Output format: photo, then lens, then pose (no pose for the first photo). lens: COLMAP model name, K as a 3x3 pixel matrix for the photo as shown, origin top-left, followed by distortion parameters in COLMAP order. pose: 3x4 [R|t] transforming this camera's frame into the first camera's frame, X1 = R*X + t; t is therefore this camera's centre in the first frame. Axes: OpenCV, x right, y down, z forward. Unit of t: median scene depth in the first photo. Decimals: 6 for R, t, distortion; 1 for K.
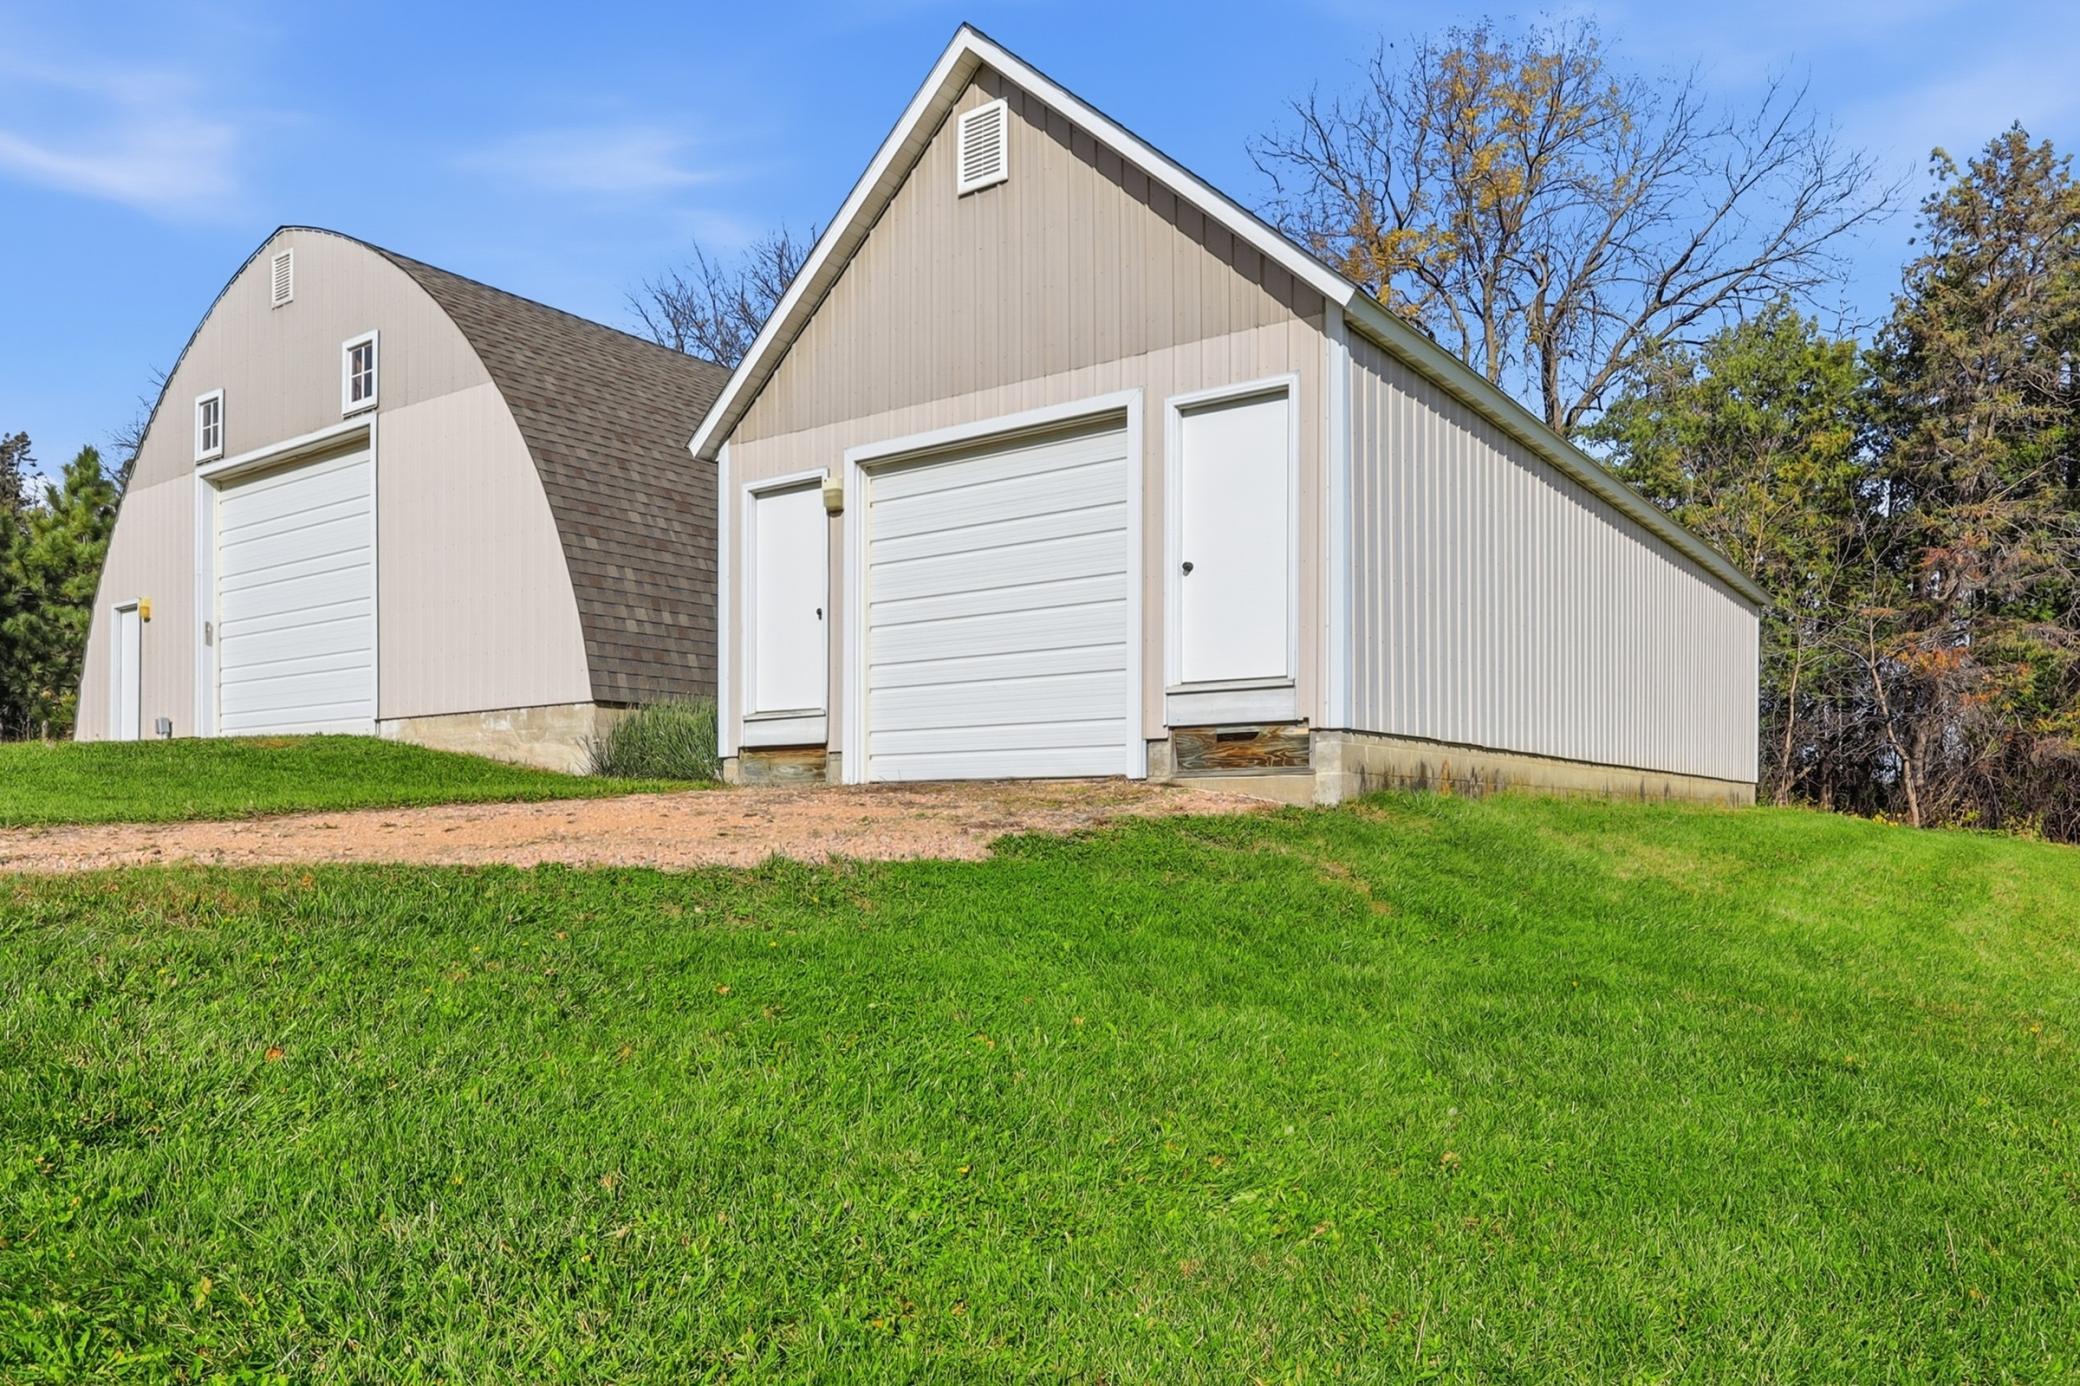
lens RADIAL K [[1427.8, 0, 1034.5], [0, 1427.8, 830.8], [0, 0, 1]] dist [-0.002024, -0.001139]
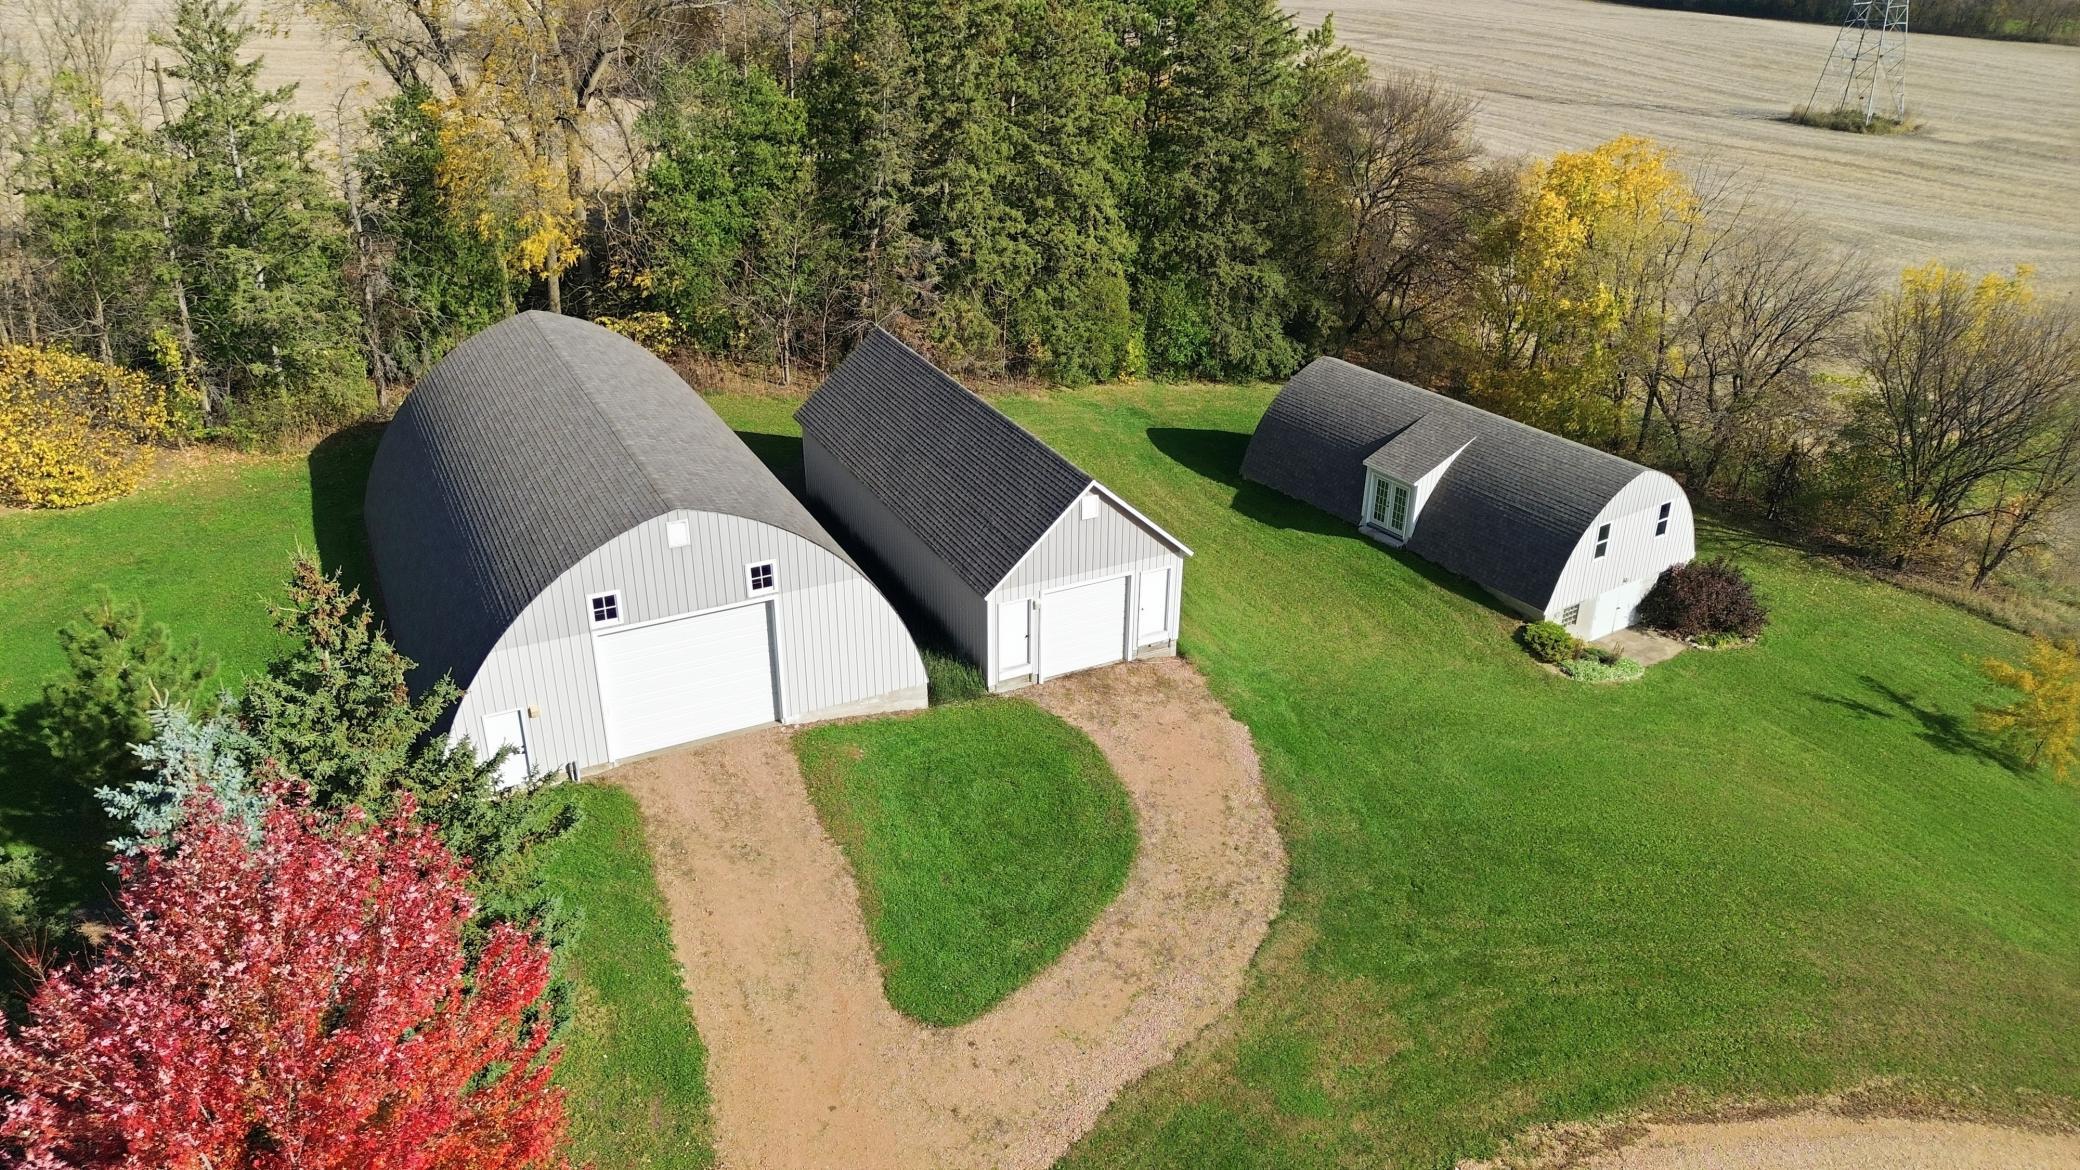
lens RADIAL K [[1464.3, 0, 1040.0], [0, 1464.3, 585.0], [0, 0, 1]] dist [0.074848, -0.066448]
pose [[0.457137, -0.389874, 0.799390, -2.306875], [-0.006094, 0.897406, 0.441163, -1.450419], [-0.889376, -0.206543, 0.407862, -0.268083]]
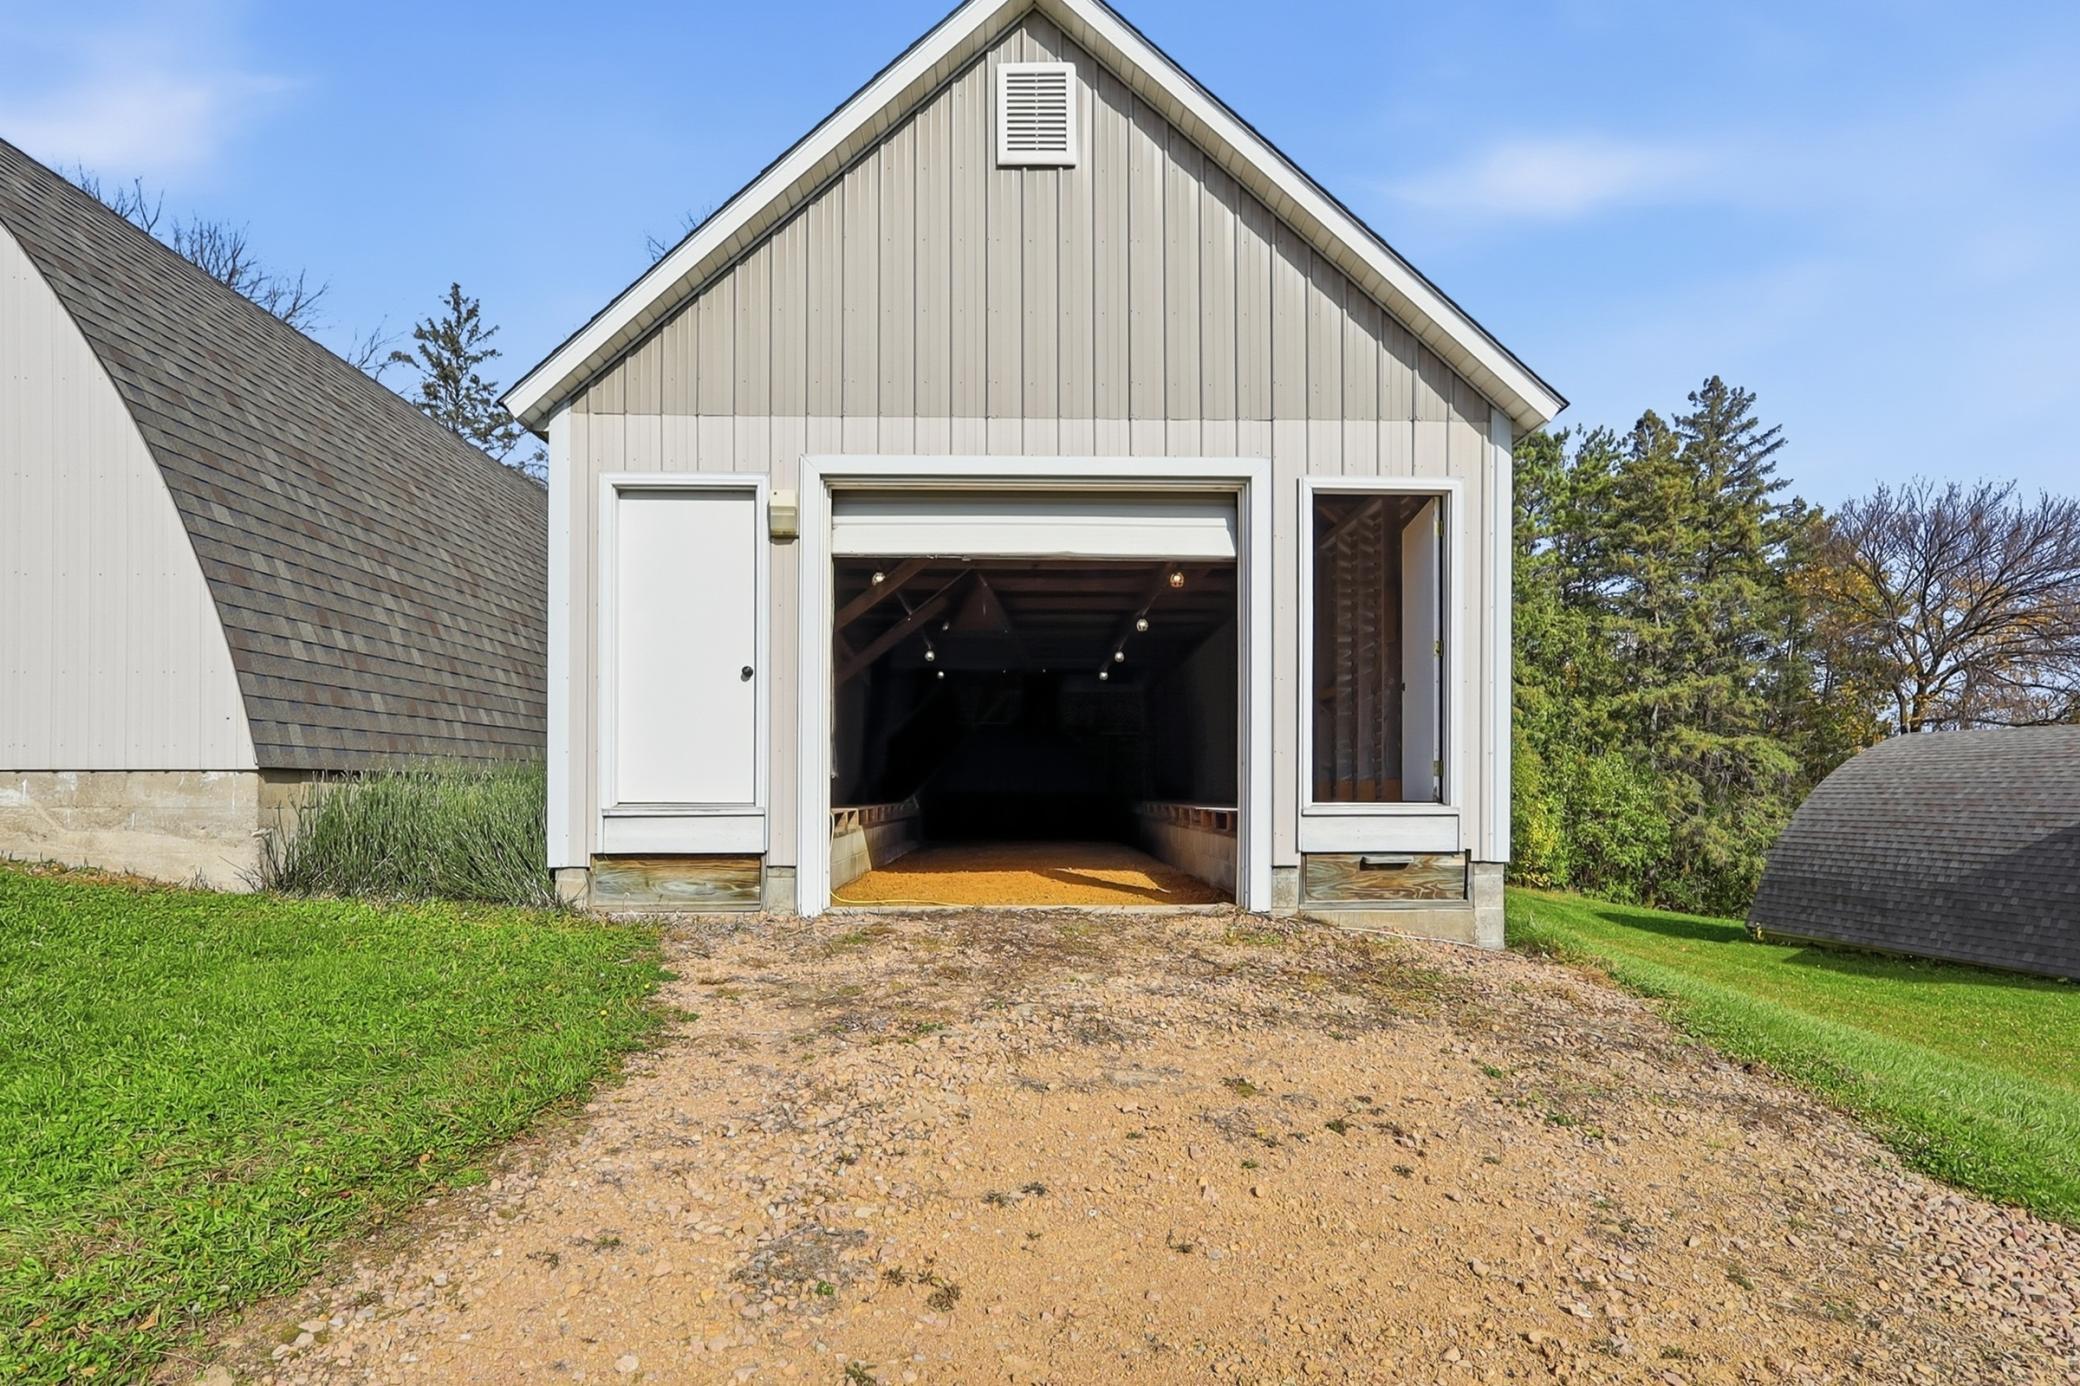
lens RADIAL K [[1021.0, 0, 1034.2], [0, 1021.0, 796.6], [0, 0, 1]] dist [-0.001978, 0.000072]
pose [[0.800455, -0.001989, 0.599389, -0.299989], [0.000925, 0.999997, 0.002083, -0.078651], [-0.599392, -0.001113, 0.800455, 0.430818]]
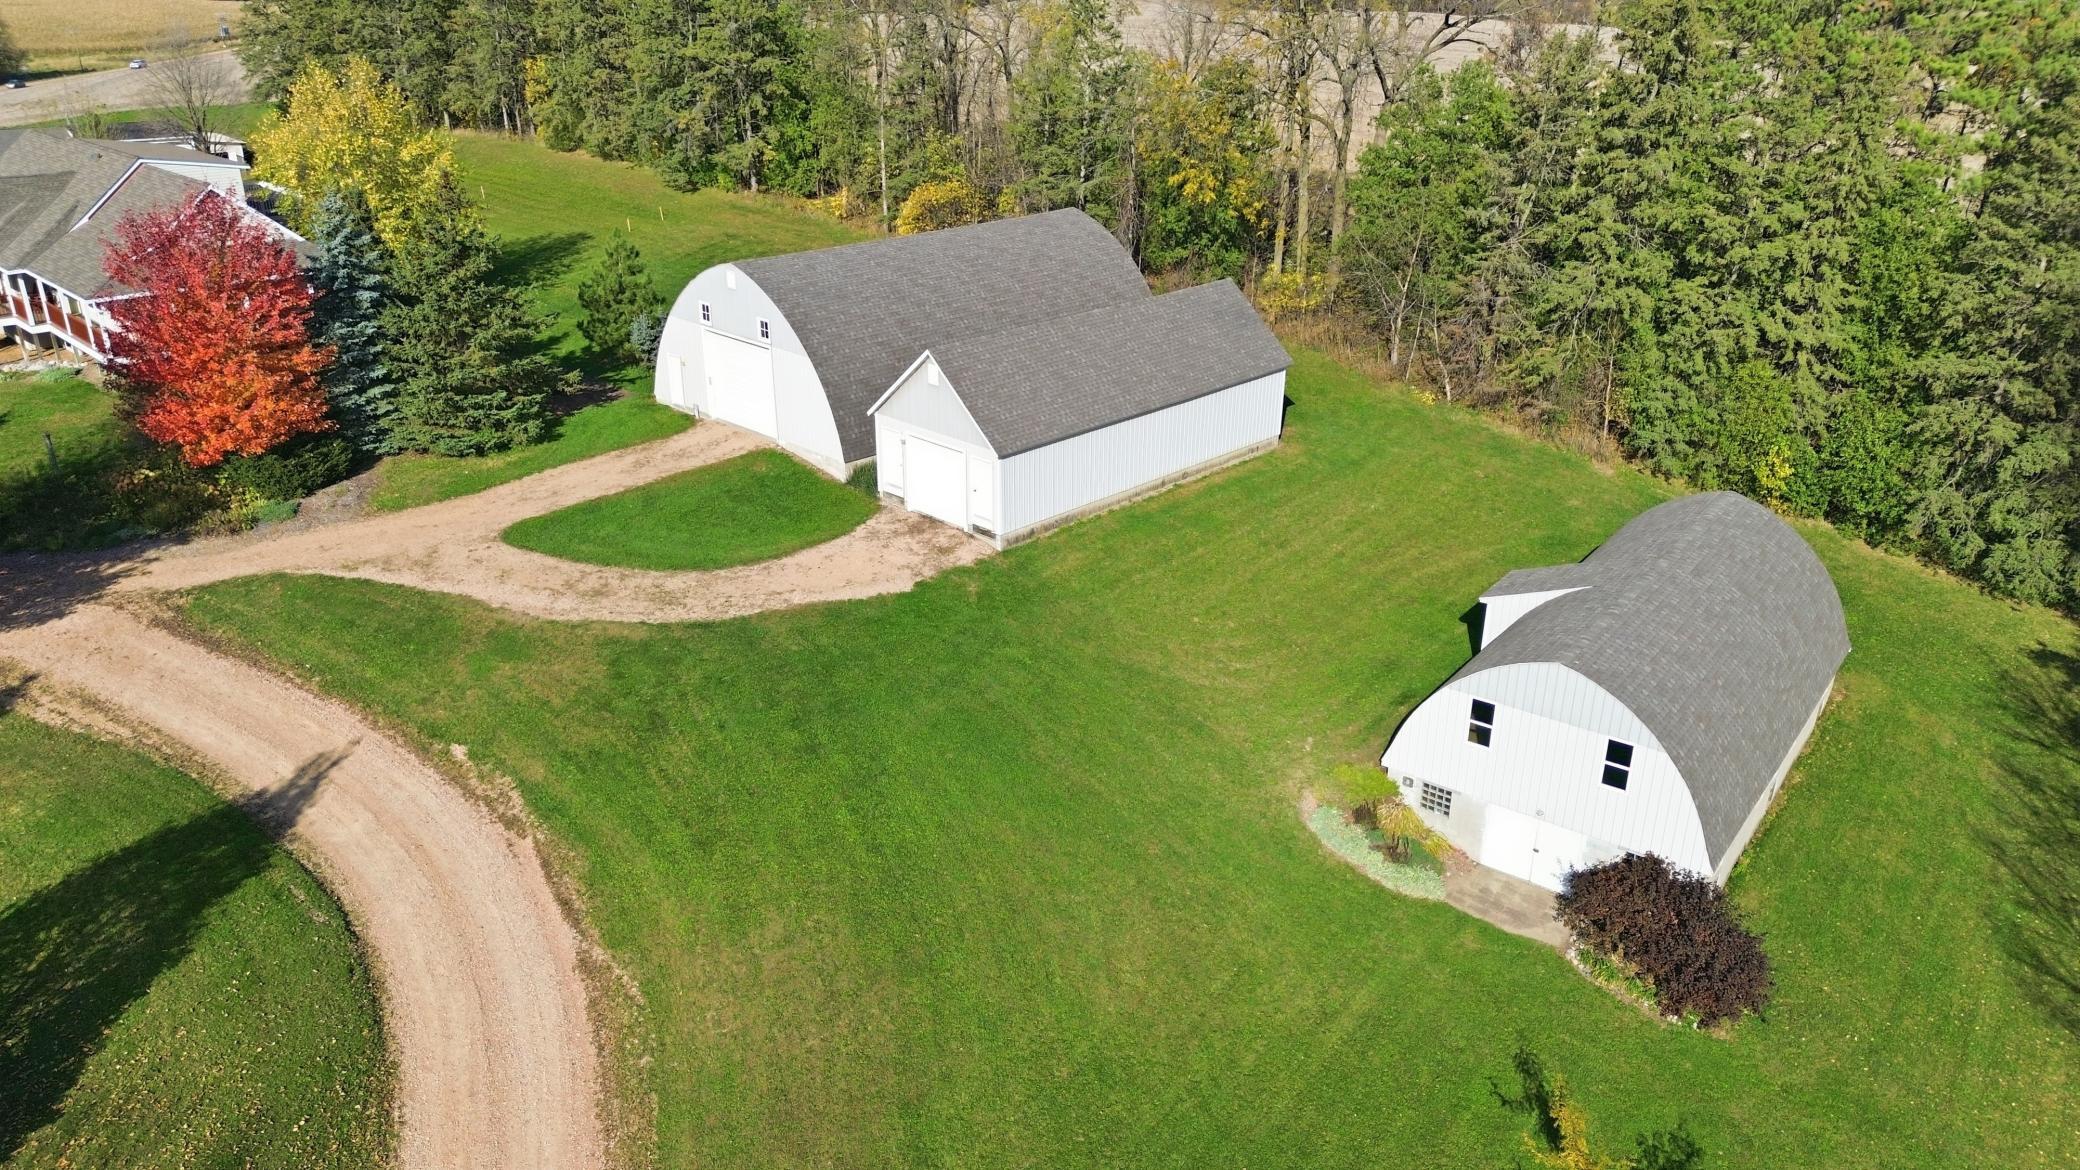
lens RADIAL K [[1464.3, 0, 1040.0], [0, 1464.3, 585.0], [0, 0, 1]] dist [0.074848, -0.066448]
pose [[0.989108, 0.065492, -0.131819, 0.672559], [-0.008110, 0.918446, 0.395463, -1.252724], [0.146969, -0.390086, 0.908973, -2.363585]]
